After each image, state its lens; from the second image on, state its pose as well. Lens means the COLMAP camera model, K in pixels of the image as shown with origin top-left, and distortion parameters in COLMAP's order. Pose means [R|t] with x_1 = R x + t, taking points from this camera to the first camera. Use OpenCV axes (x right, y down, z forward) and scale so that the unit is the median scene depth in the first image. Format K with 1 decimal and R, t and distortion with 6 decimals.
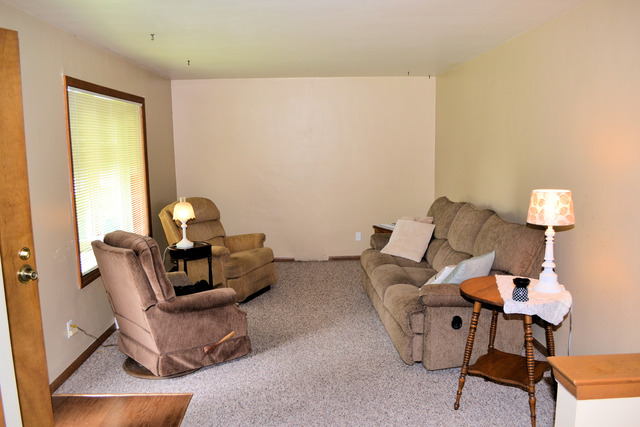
lens RADIAL K [[515.4, 0, 320.0], [0, 515.4, 213.5], [0, 0, 1]] dist [-0.083080, 0.010349]
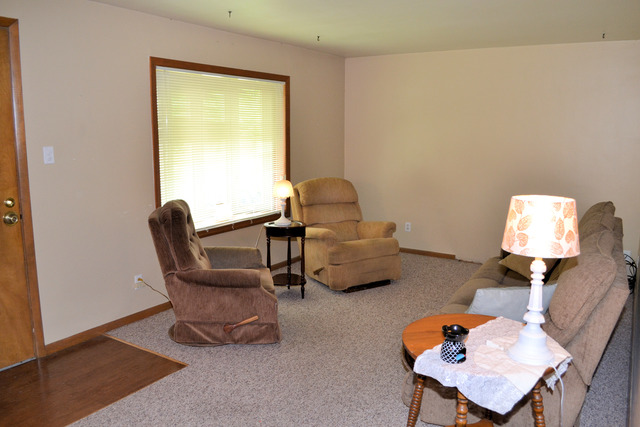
lens RADIAL K [[515.4, 0, 320.0], [0, 515.4, 213.5], [0, 0, 1]] dist [-0.083080, 0.010349]
pose [[0.826438, 0.114979, -0.551163, 0.435475], [-0.097753, 0.993361, 0.060651, -0.031387], [0.554477, 0.003754, 0.832190, 0.256533]]
